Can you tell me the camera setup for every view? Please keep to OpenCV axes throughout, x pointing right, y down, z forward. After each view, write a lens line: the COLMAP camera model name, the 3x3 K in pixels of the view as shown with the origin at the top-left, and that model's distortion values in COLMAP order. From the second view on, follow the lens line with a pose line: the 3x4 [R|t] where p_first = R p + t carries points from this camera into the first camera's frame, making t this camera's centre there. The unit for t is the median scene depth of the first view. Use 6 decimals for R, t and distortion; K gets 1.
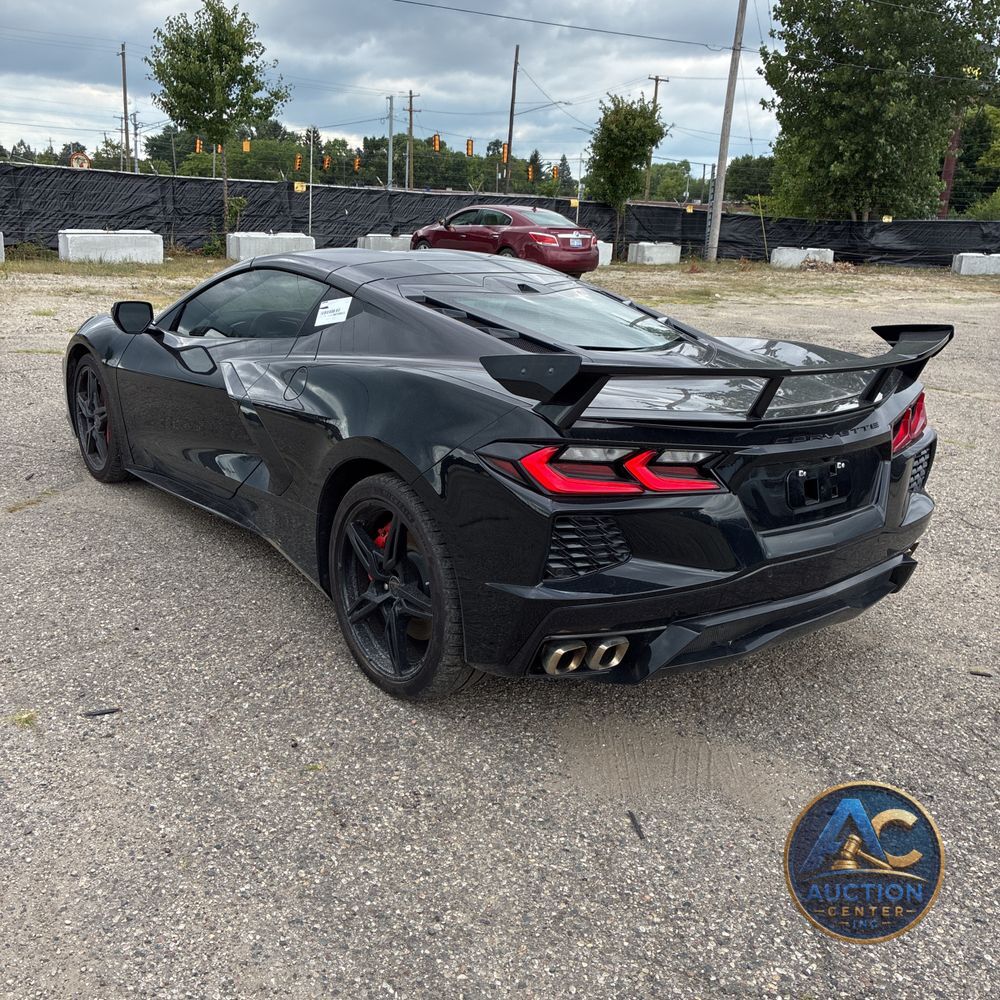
lens RADIAL K [[1035.4, 0, 502.7], [0, 1035.4, 499.4], [0, 0, 1]] dist [0.003946, 0.037865]
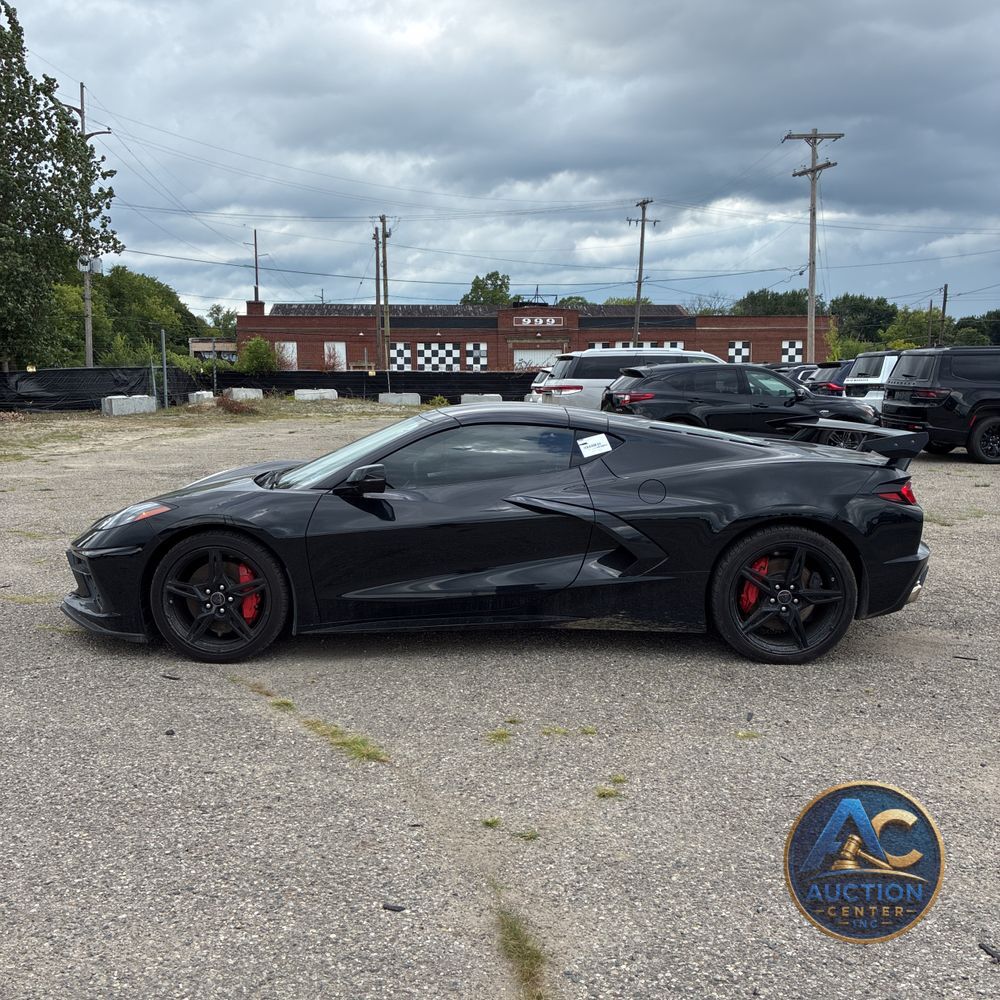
lens RADIAL K [[1026.4, 0, 500.0], [0, 1026.4, 500.0], [0, 0, 1]] dist [0.183882, -0.749148]
pose [[0.603100, -0.141200, 0.785069, -0.183743], [0.244078, 0.969667, -0.013103, -0.016952], [-0.759405, 0.199521, 0.619270, 0.035060]]
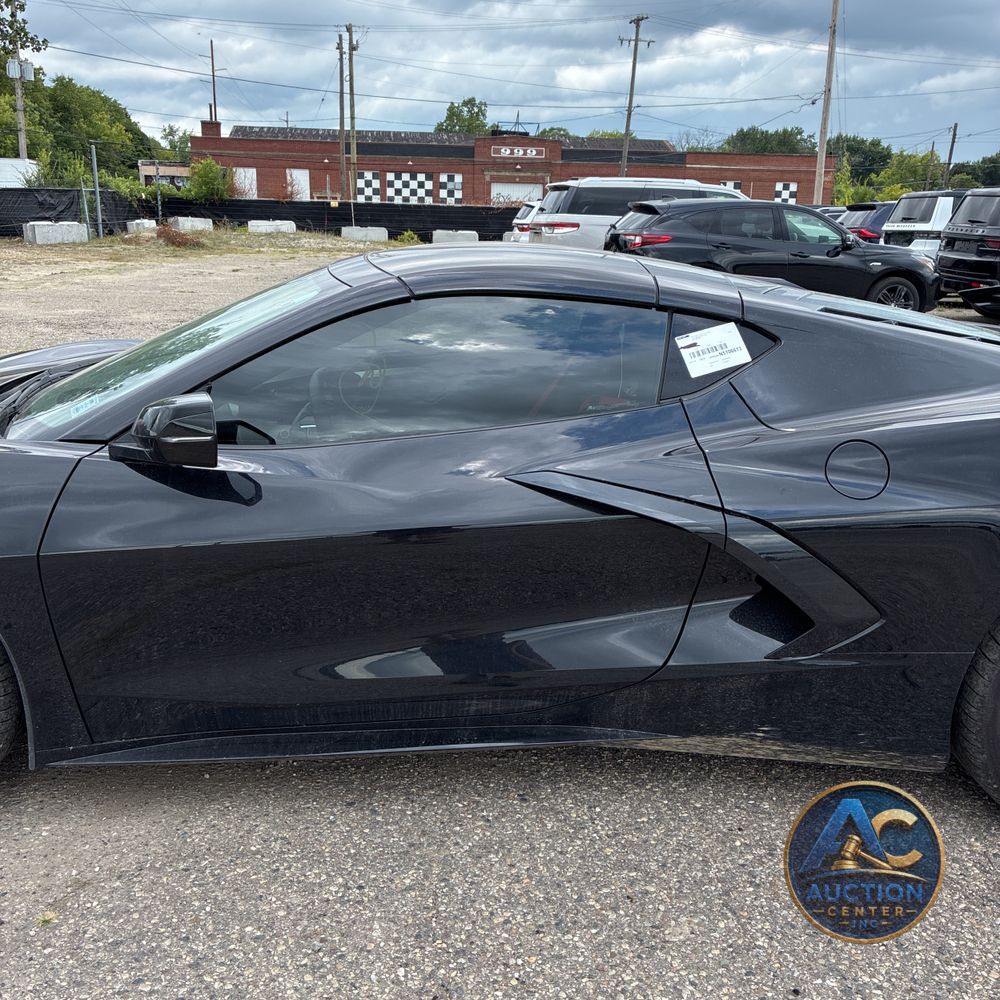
lens RADIAL K [[1023.8, 0, 500.0], [0, 1023.8, 500.0], [0, 0, 1]] dist [-0.005644, 0.046146]
pose [[0.584857, -0.248279, 0.772205, -0.101083], [0.221506, 0.964705, 0.142406, -0.028904], [-0.780306, 0.087761, 0.619210, 0.100002]]
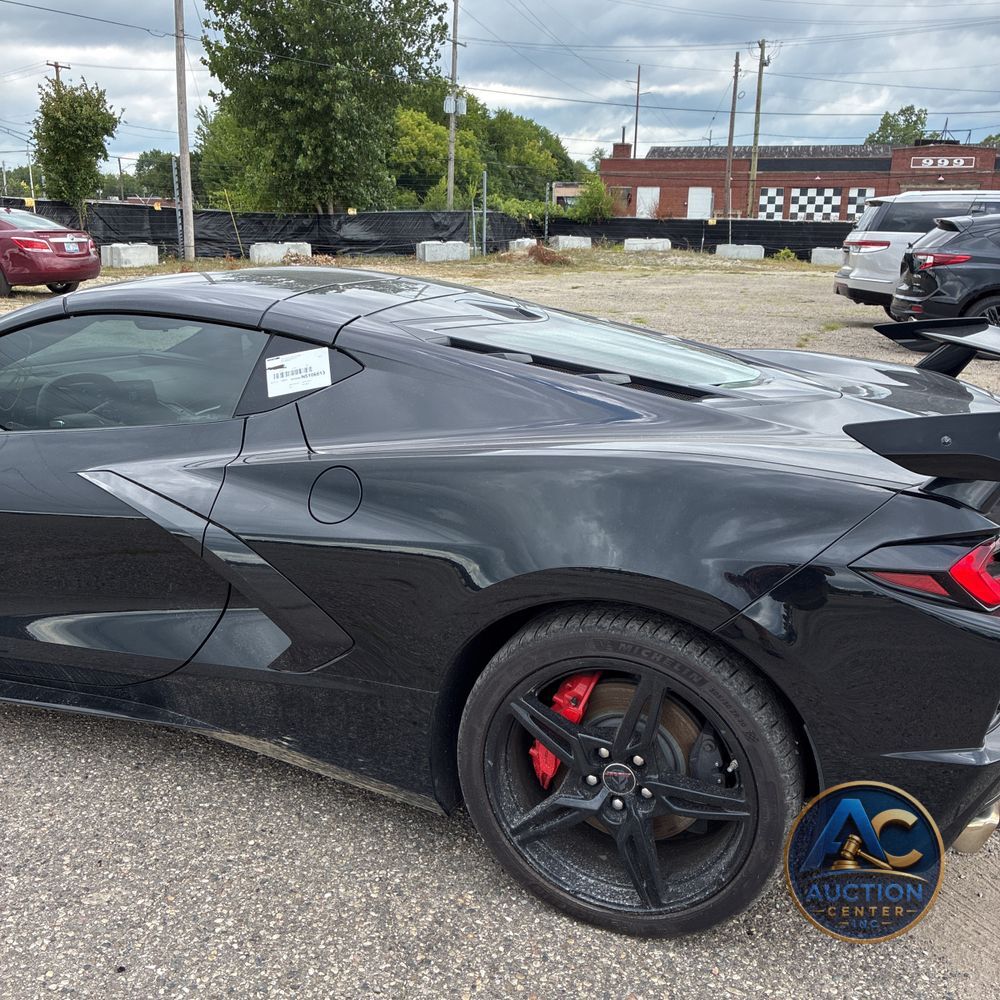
lens RADIAL K [[1023.8, 0, 500.0], [0, 1023.8, 500.0], [0, 0, 1]] dist [-0.005644, 0.046146]
pose [[0.855661, -0.166312, 0.490087, -0.052770], [0.162248, 0.985424, 0.051132, -0.015742], [-0.491447, 0.035764, 0.870173, 0.052273]]
